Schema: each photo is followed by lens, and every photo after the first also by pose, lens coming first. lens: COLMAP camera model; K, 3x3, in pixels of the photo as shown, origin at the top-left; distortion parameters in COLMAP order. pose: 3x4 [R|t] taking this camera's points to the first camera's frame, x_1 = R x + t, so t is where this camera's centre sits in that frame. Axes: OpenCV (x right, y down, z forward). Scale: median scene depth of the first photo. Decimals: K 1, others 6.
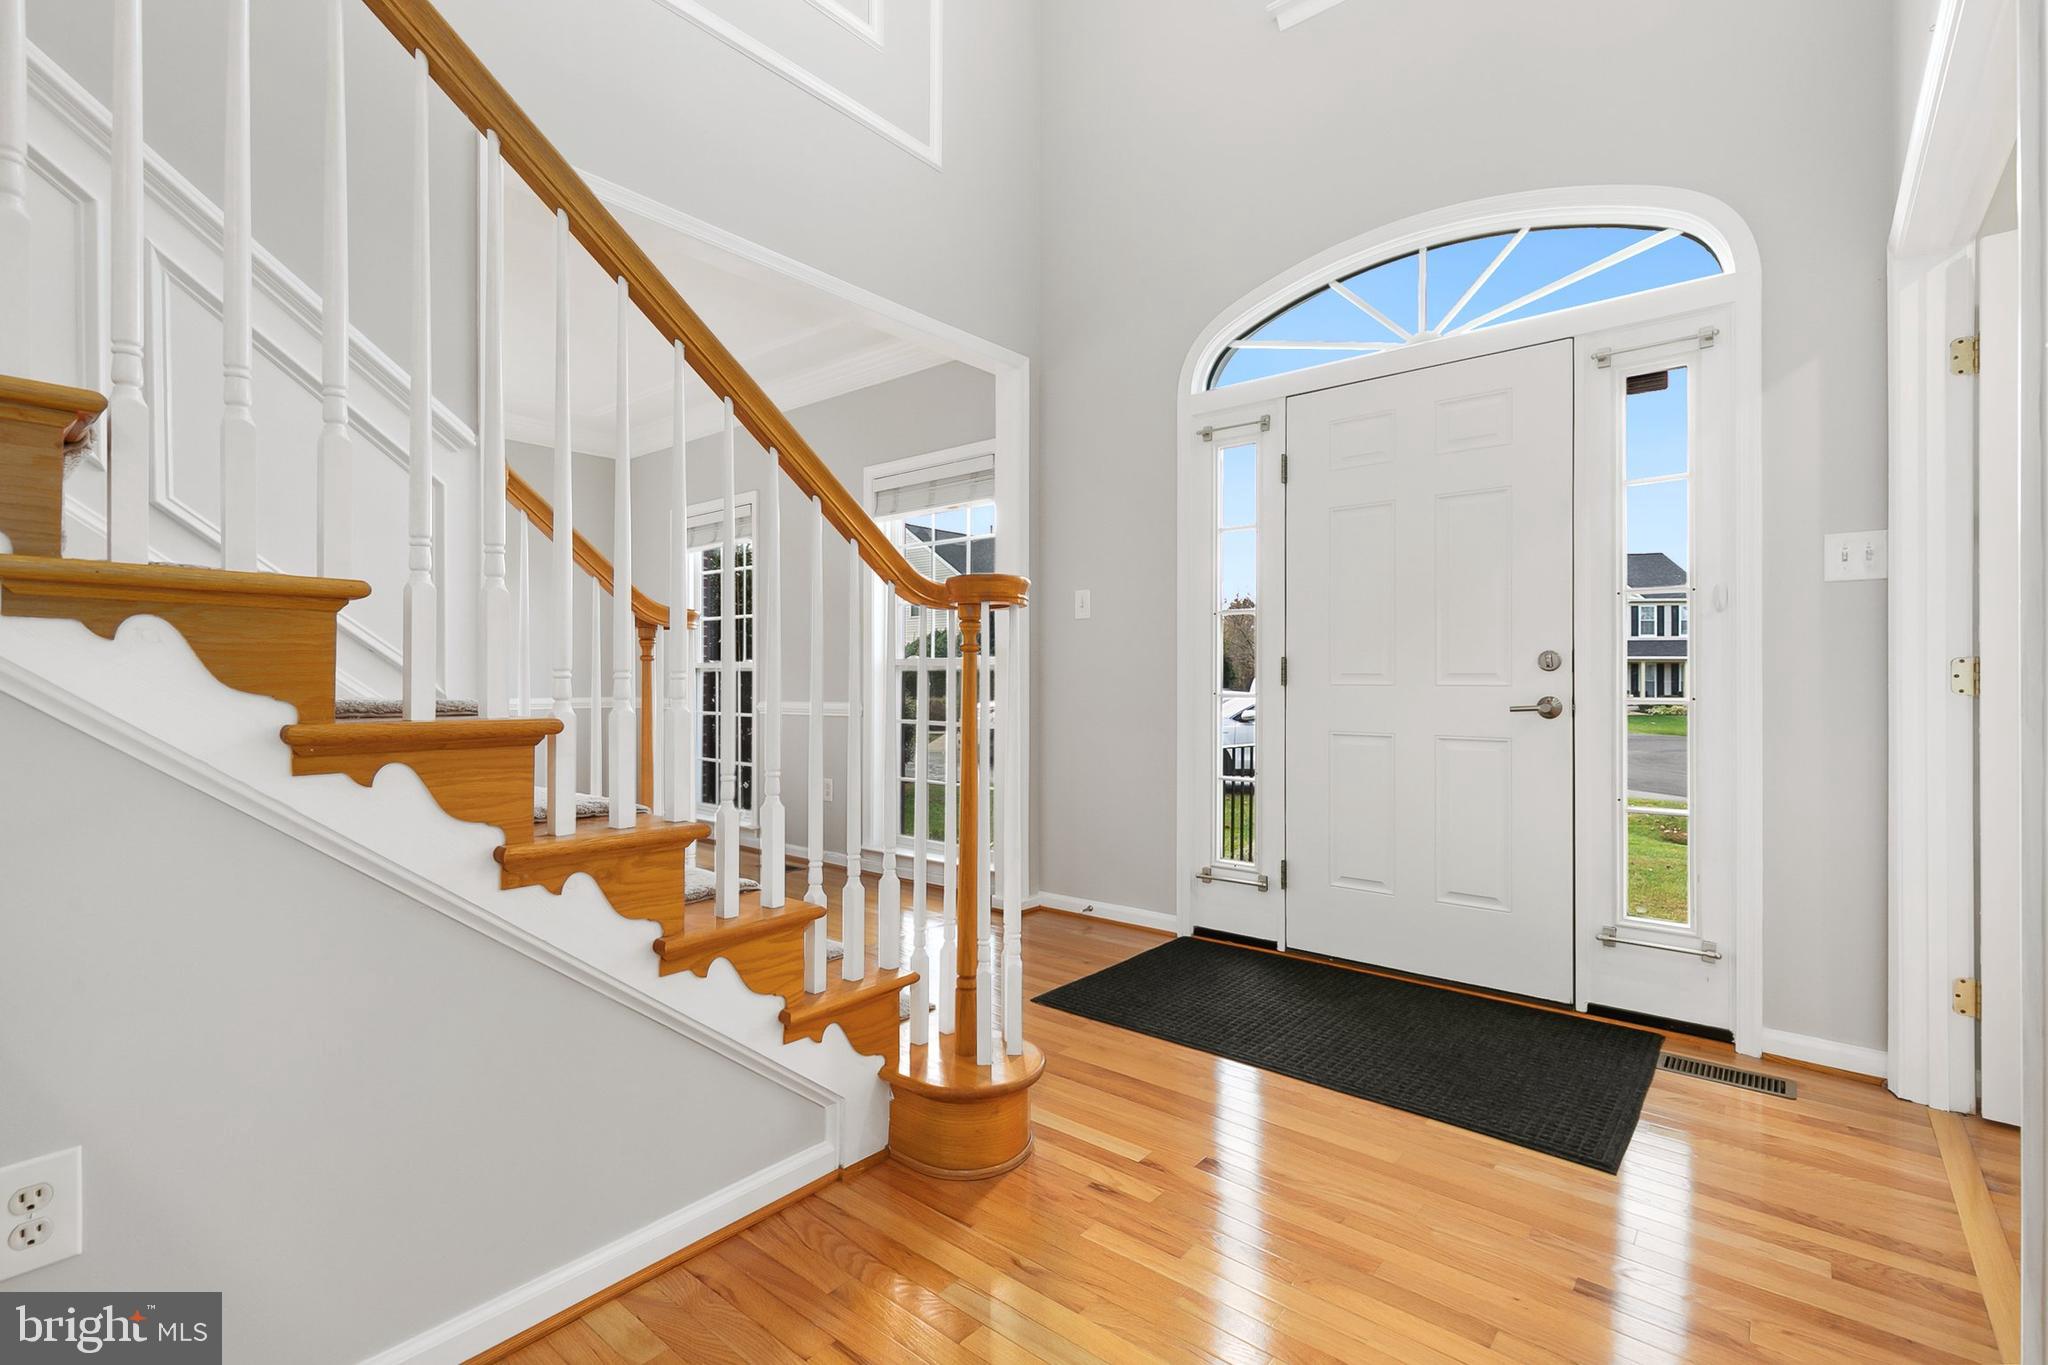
lens RADIAL K [[922.8, 0, 1024.0], [0, 922.8, 682.5], [0, 0, 1]] dist [0.001526, 0.000510]
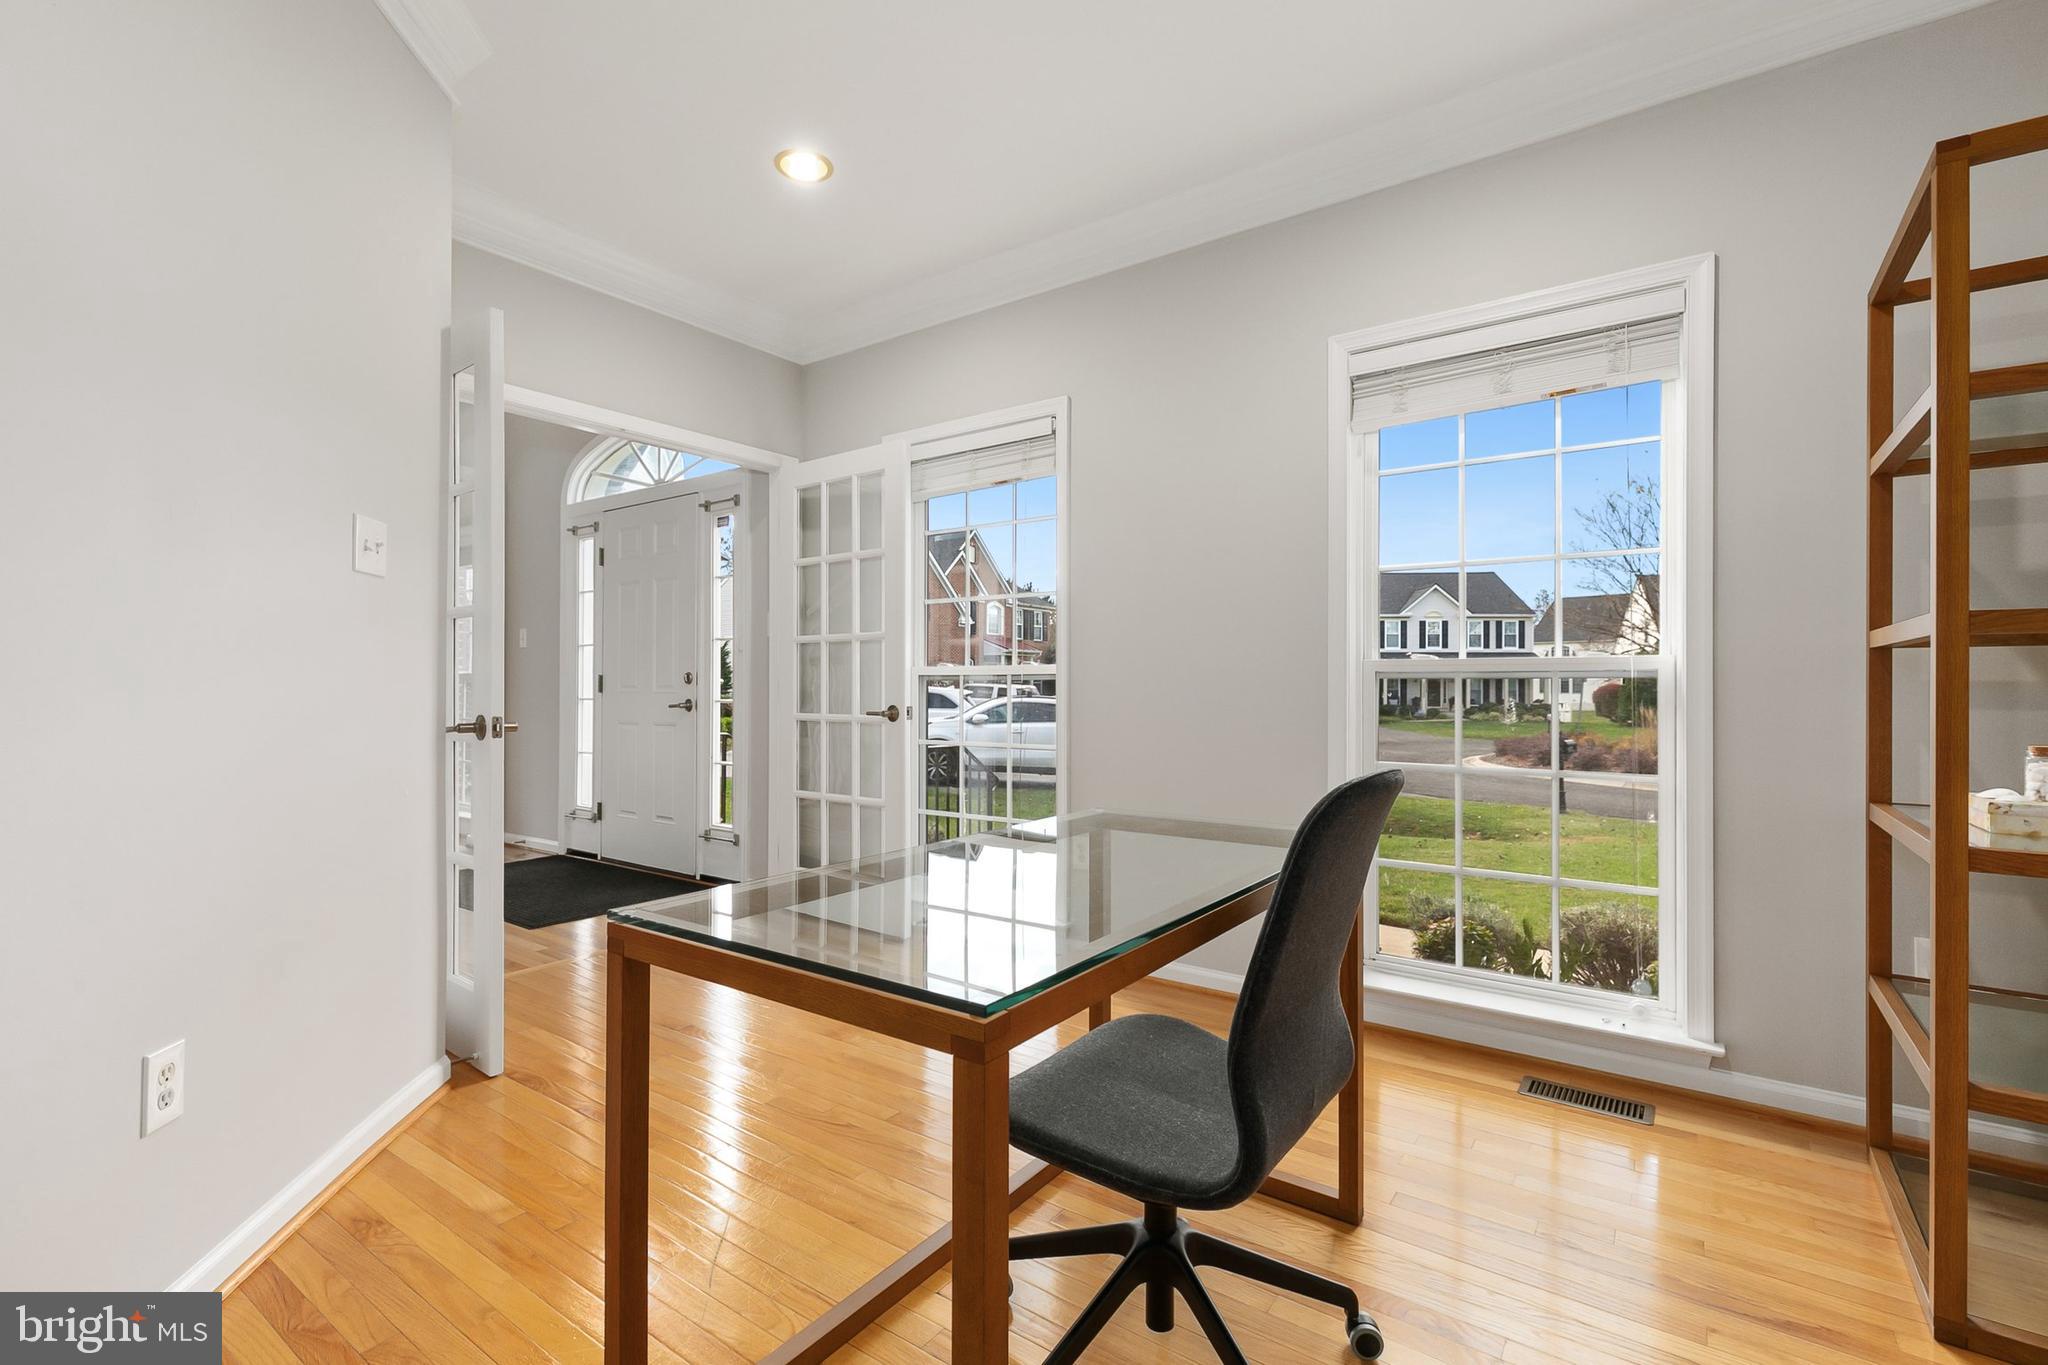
lens RADIAL K [[922.8, 0, 1024.0], [0, 922.8, 682.5], [0, 0, 1]] dist [0.001526, 0.000510]
pose [[0.996925, 0.001492, 0.078345, 0.823740], [-0.000800, 0.999960, -0.008860, 0.000042], [-0.078355, 0.008770, 0.996887, -0.600467]]
